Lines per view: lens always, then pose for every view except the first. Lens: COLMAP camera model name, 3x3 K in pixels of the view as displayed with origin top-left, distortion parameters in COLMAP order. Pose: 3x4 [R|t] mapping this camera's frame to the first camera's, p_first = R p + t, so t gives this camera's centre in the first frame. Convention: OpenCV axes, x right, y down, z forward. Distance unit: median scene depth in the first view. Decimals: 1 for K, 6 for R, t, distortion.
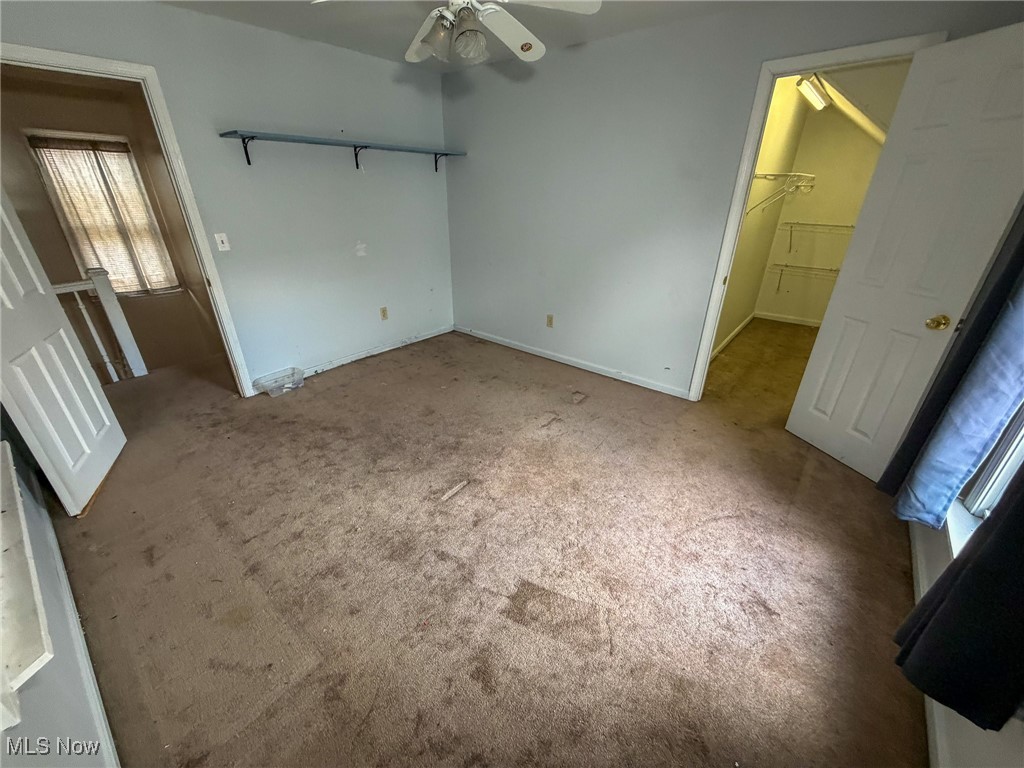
lens RADIAL K [[412.3, 0, 509.6], [0, 412.3, 384.6], [0, 0, 1]] dist [0.001736, 0.000207]
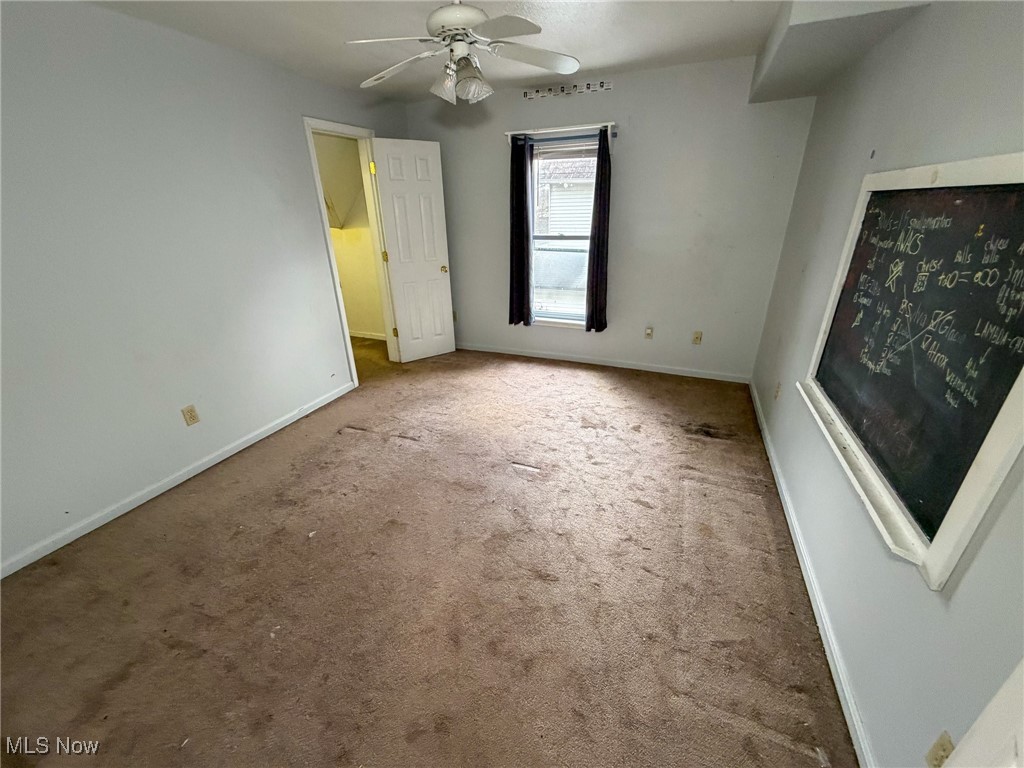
lens RADIAL K [[412.3, 0, 509.6], [0, 412.3, 384.6], [0, 0, 1]] dist [0.001736, 0.000207]
pose [[-0.292877, -0.376094, 0.879077, -0.947799], [0.431009, 0.768754, 0.472491, -0.438810], [-0.853495, 0.517272, -0.063051, 0.892558]]
